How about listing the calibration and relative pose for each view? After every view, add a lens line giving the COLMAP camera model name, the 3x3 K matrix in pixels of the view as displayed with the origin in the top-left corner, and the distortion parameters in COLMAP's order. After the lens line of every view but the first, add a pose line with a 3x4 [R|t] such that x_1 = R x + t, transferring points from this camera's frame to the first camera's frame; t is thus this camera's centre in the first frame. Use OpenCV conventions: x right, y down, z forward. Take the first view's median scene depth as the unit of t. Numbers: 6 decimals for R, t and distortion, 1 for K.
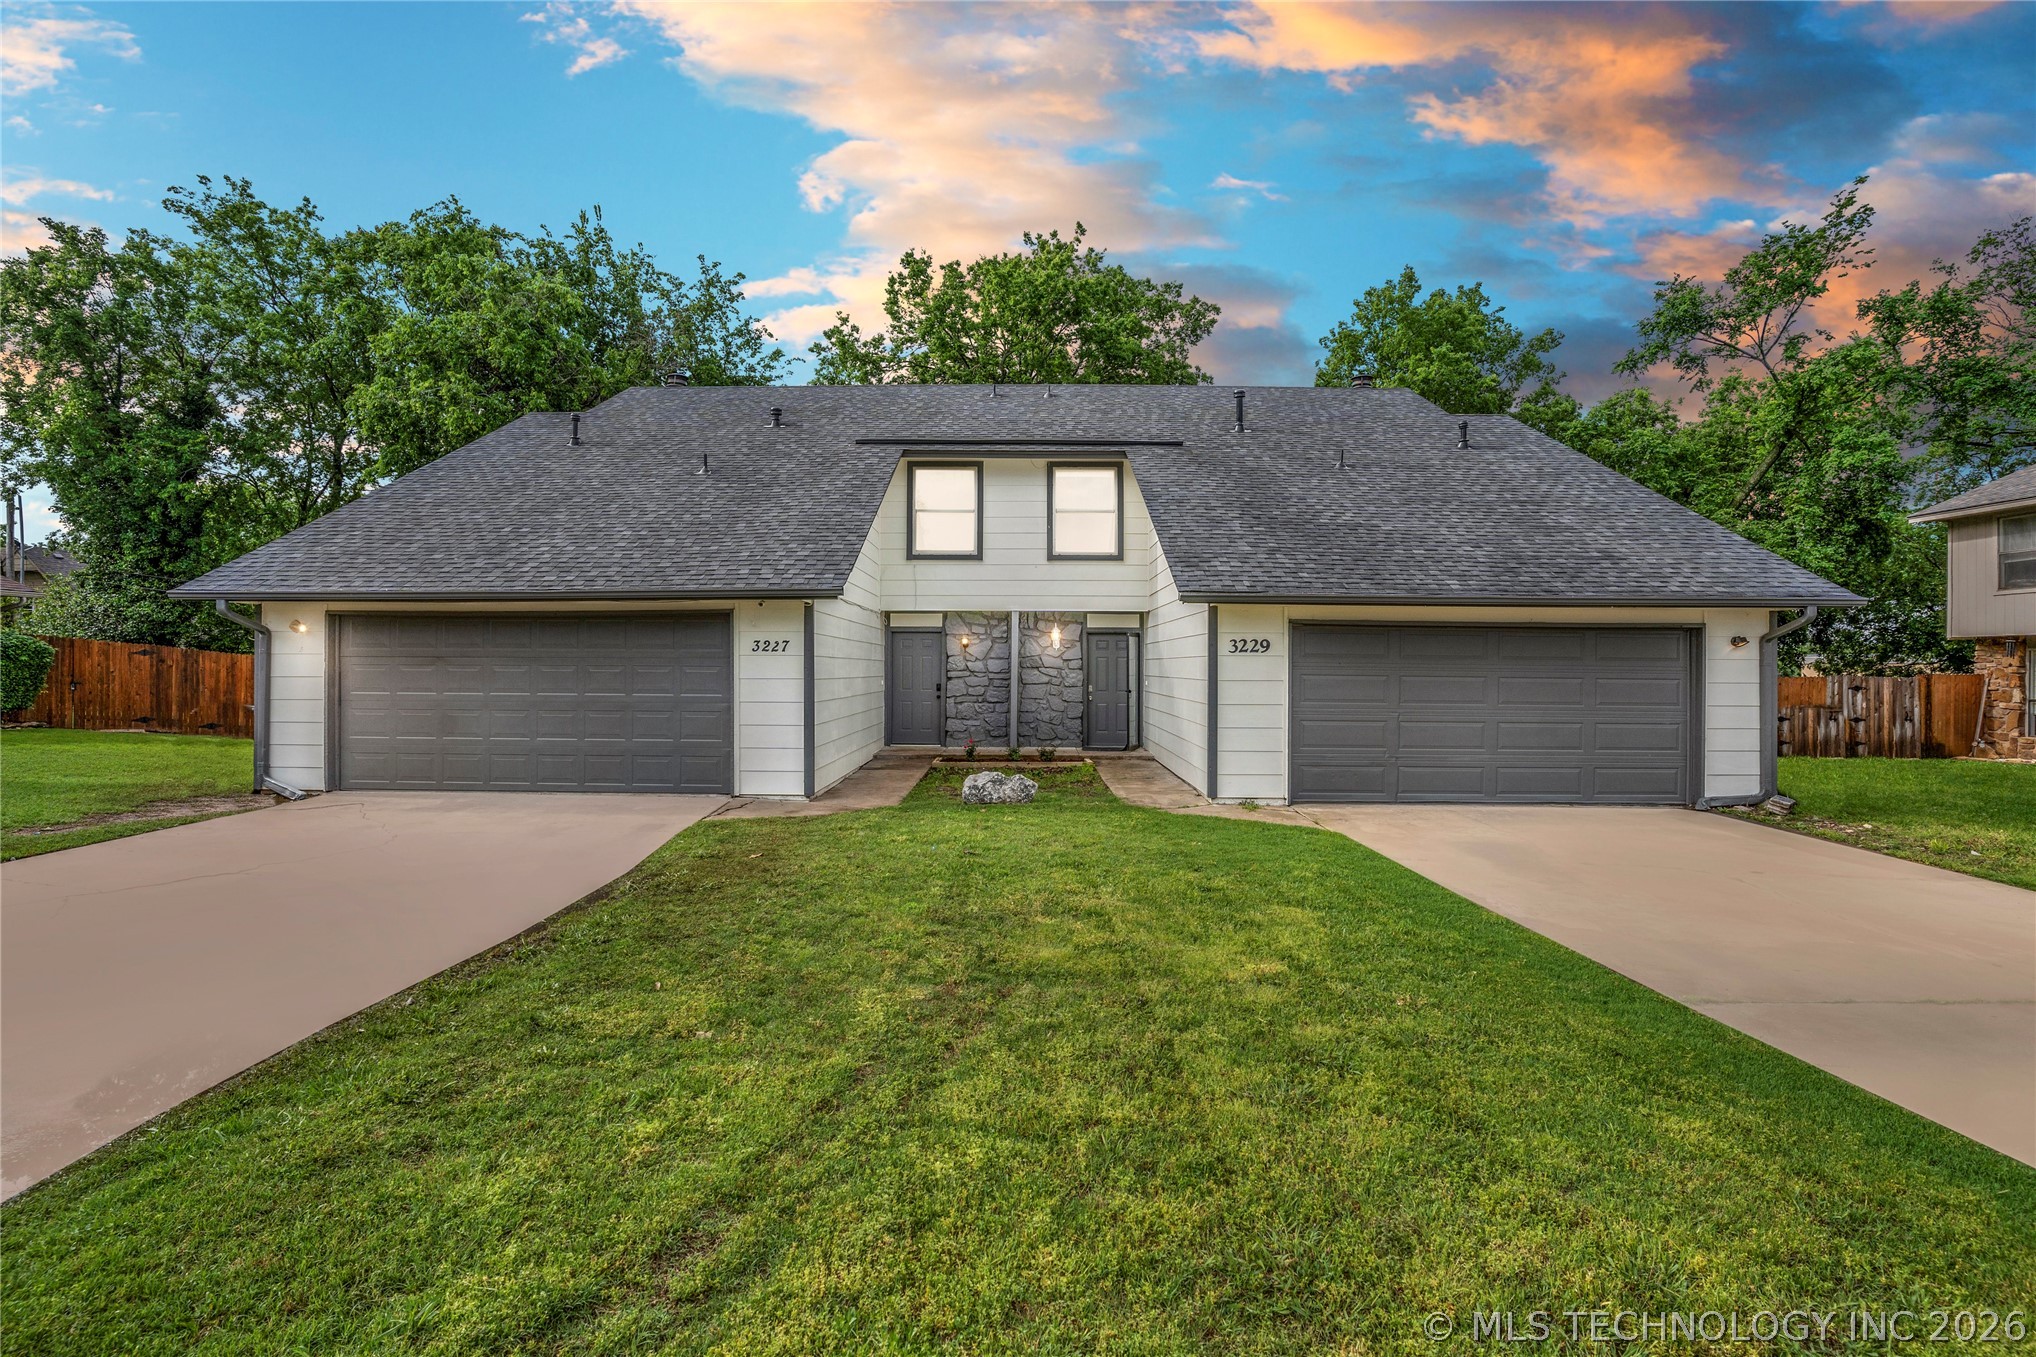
lens RADIAL K [[1055.3, 0, 1016.9], [0, 1055.3, 684.0], [0, 0, 1]] dist [-0.000813, -0.000020]
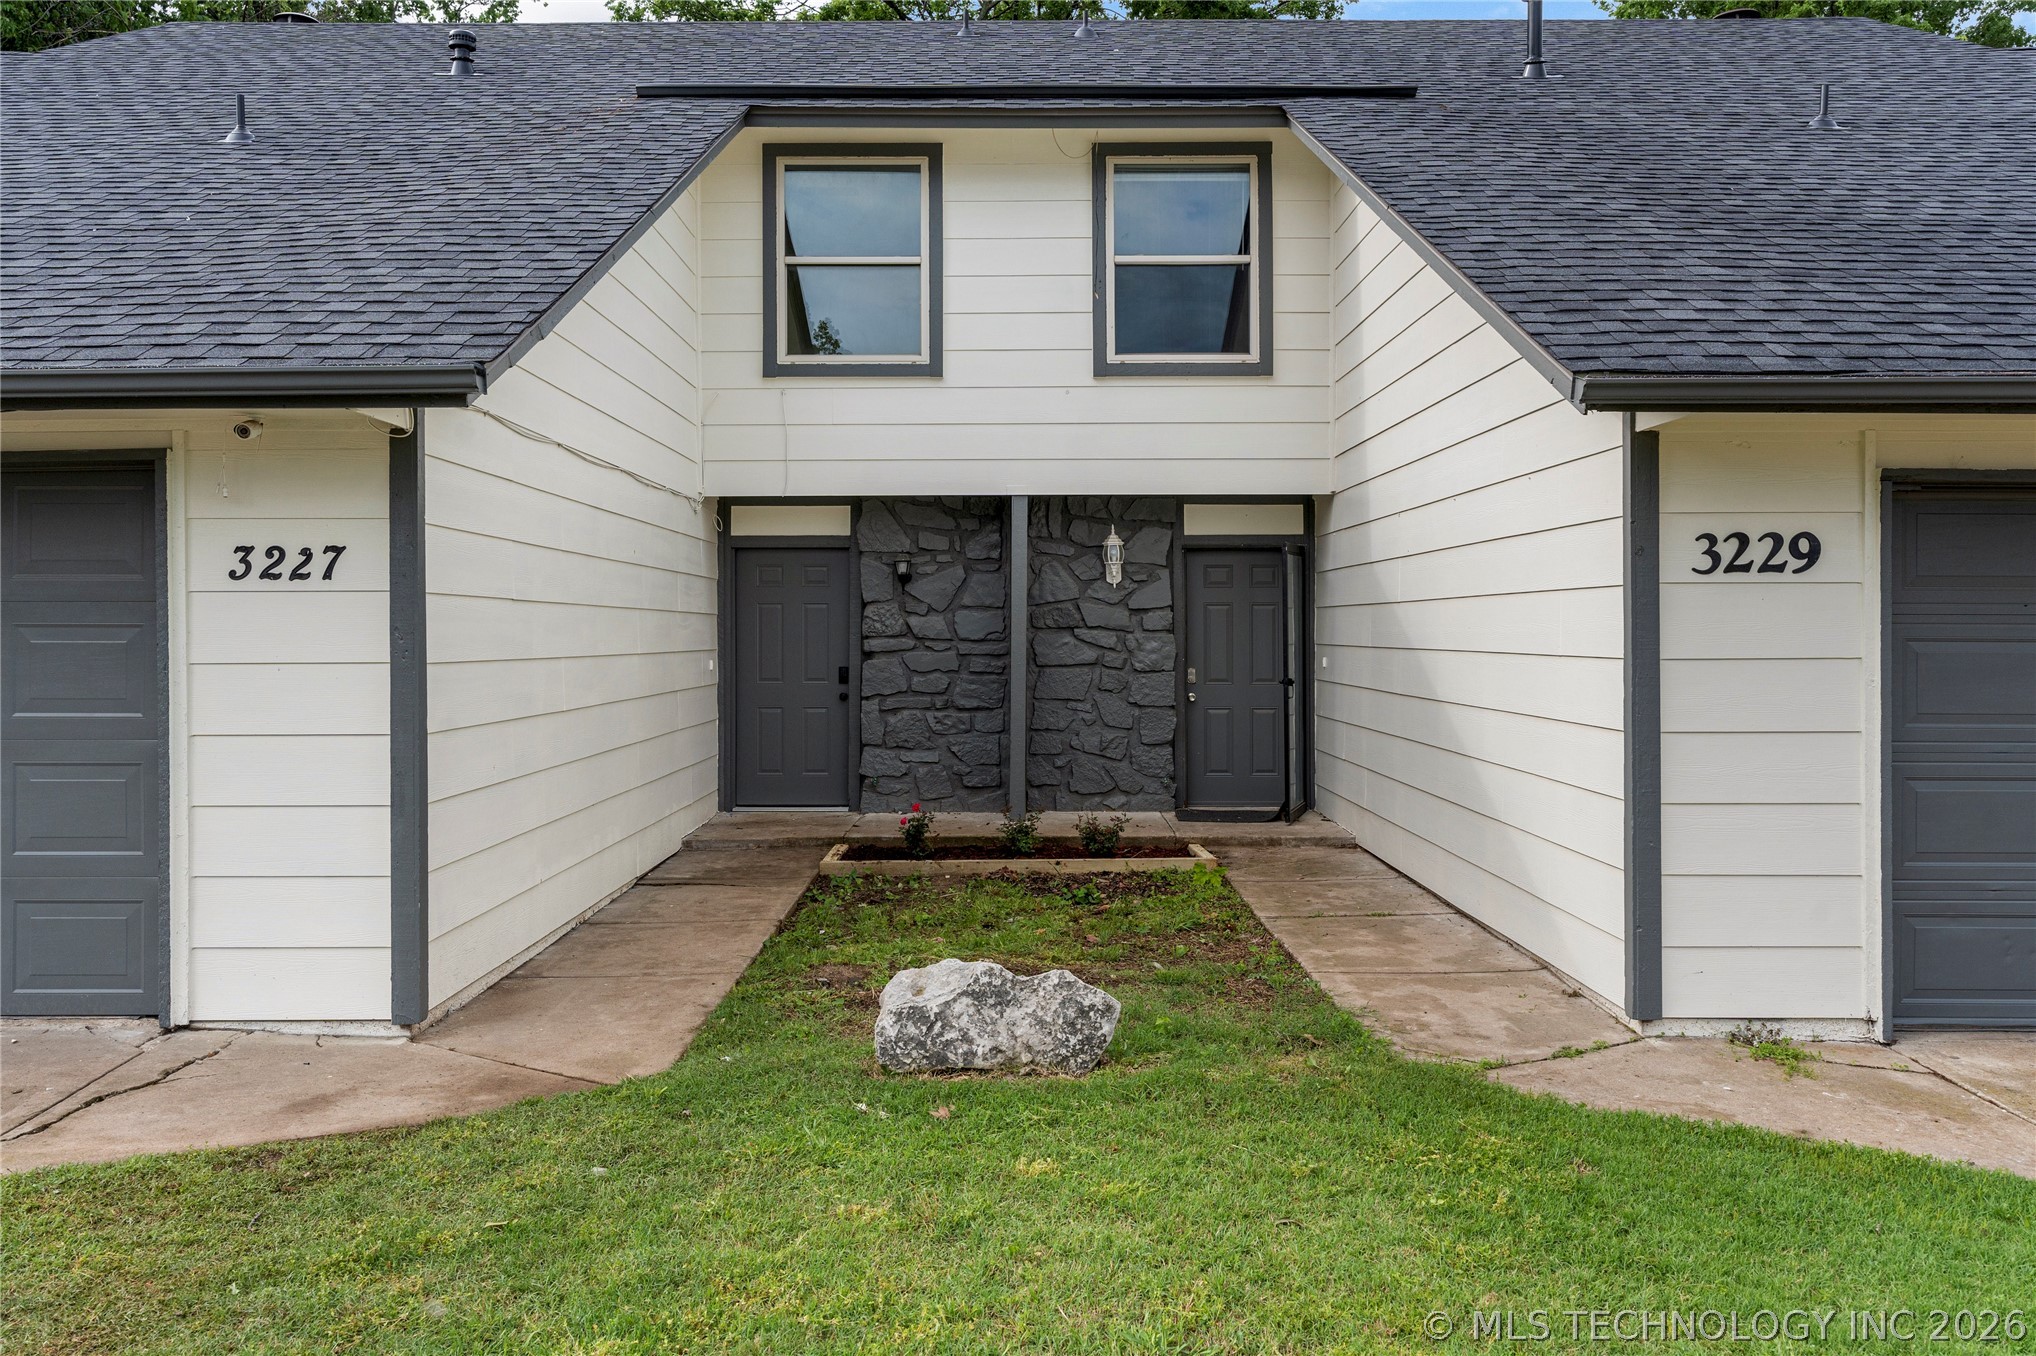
lens RADIAL K [[1643.4, 0, 1019.9], [0, 1643.4, 676.8], [0, 0, 1]] dist [0.065414, 0.002614]
pose [[0.999925, -0.006545, 0.010372, -0.009389], [0.006428, 0.999915, 0.011334, -0.003615], [-0.010446, -0.011266, 0.999882, 0.349326]]
